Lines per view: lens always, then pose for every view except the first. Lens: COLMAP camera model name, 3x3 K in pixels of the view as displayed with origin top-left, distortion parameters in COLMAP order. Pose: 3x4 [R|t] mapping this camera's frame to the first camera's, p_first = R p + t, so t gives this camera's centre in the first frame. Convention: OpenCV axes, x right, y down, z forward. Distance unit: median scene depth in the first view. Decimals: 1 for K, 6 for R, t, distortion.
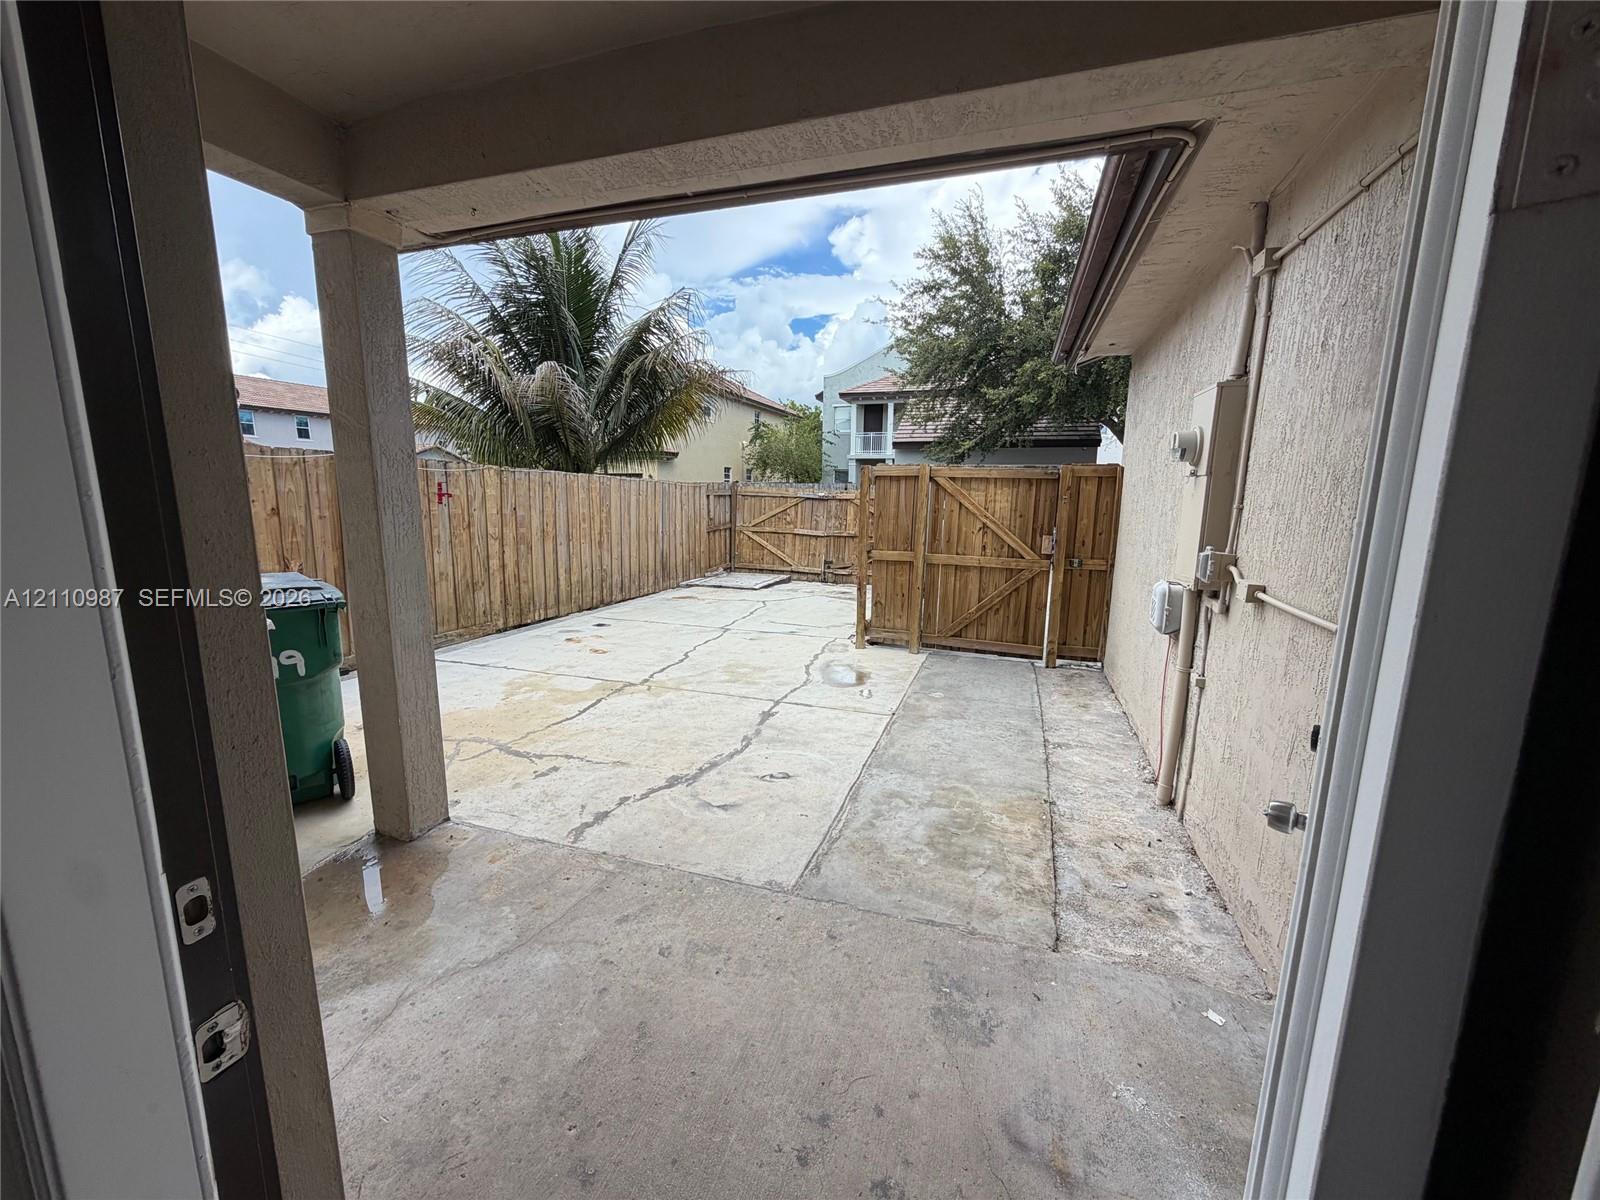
lens RADIAL K [[639.1, 0, 795.8], [0, 639.1, 598.9], [0, 0, 1]] dist [-0.002264, 0.000761]
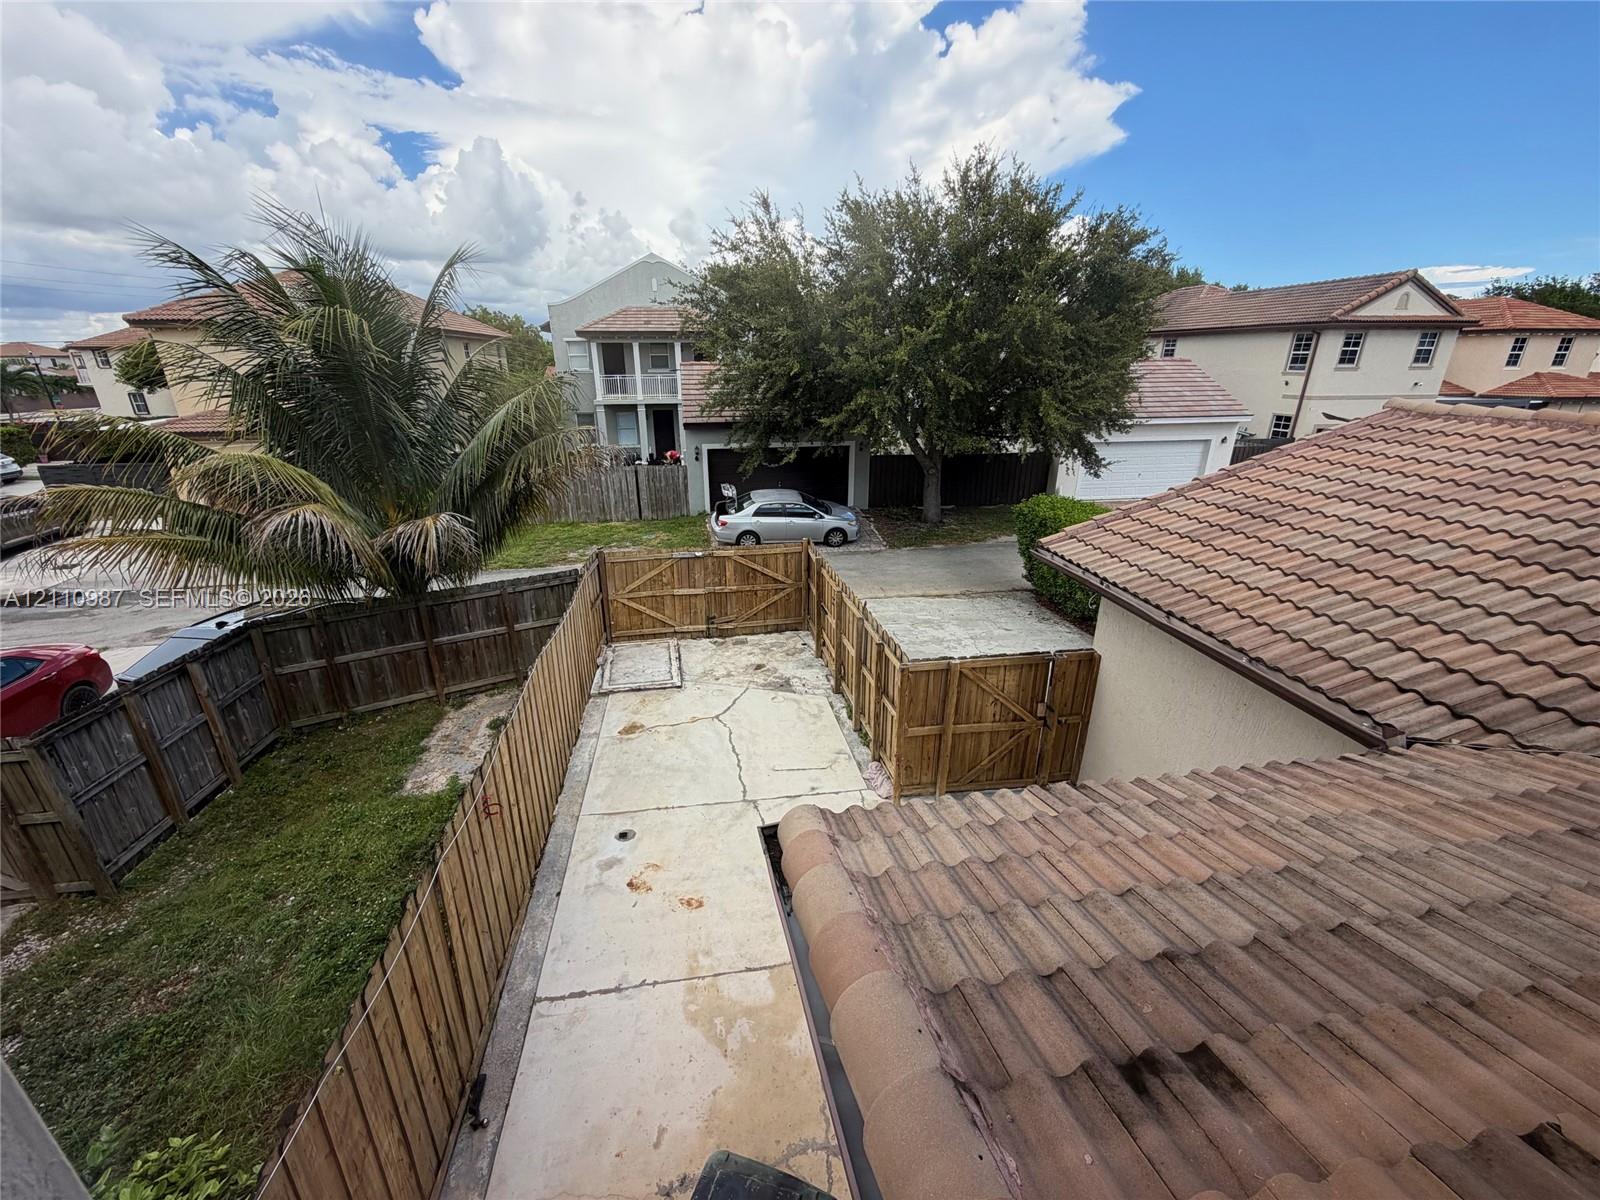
lens RADIAL K [[639.1, 0, 798.4], [0, 639.1, 597.7], [0, 0, 1]] dist [-0.002264, 0.000761]
pose [[0.887893, -0.167571, 0.428447, -0.501267], [0.086996, 0.975658, 0.201306, -0.555635], [-0.451751, -0.141465, 0.880857, 0.124695]]
